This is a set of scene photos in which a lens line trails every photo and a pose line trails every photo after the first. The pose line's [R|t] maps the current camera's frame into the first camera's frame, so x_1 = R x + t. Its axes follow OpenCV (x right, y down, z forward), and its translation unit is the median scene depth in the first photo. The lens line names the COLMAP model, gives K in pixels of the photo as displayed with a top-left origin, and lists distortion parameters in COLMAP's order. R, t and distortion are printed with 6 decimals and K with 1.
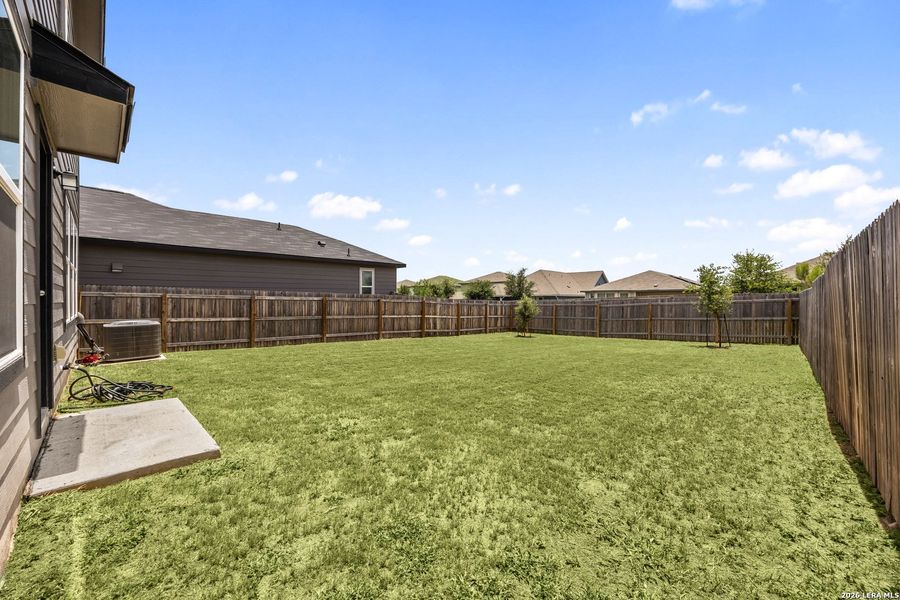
lens RADIAL K [[344.9, 0, 444.3], [0, 344.9, 297.8], [0, 0, 1]] dist [-0.003647, 0.000155]
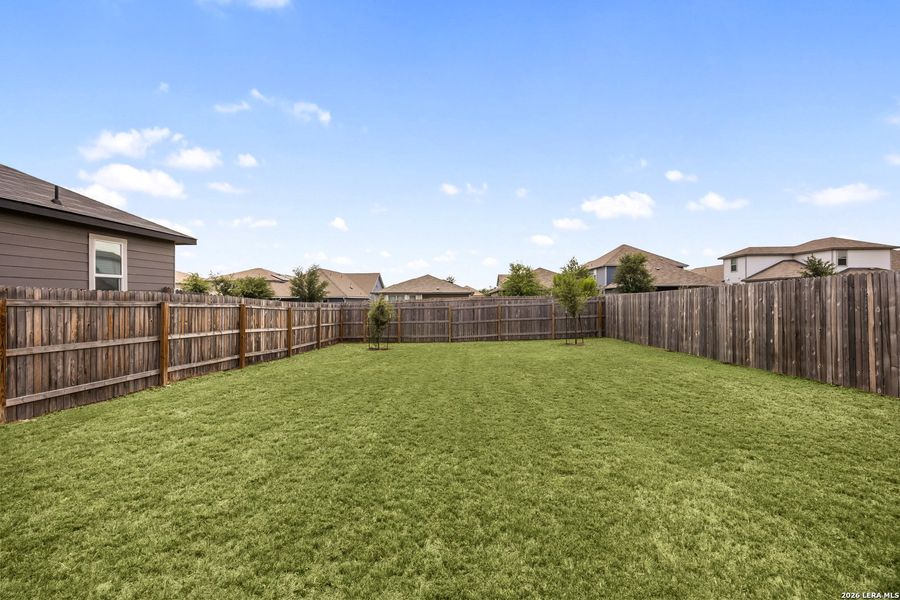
lens RADIAL K [[344.9, 0, 454.3], [0, 344.9, 299.7], [0, 0, 1]] dist [-0.003647, 0.000155]
pose [[0.748967, -0.000480, 0.662608, -0.170675], [0.001139, 0.999999, -0.000564, 0.001187], [-0.662607, 0.001177, 0.748967, 0.313961]]
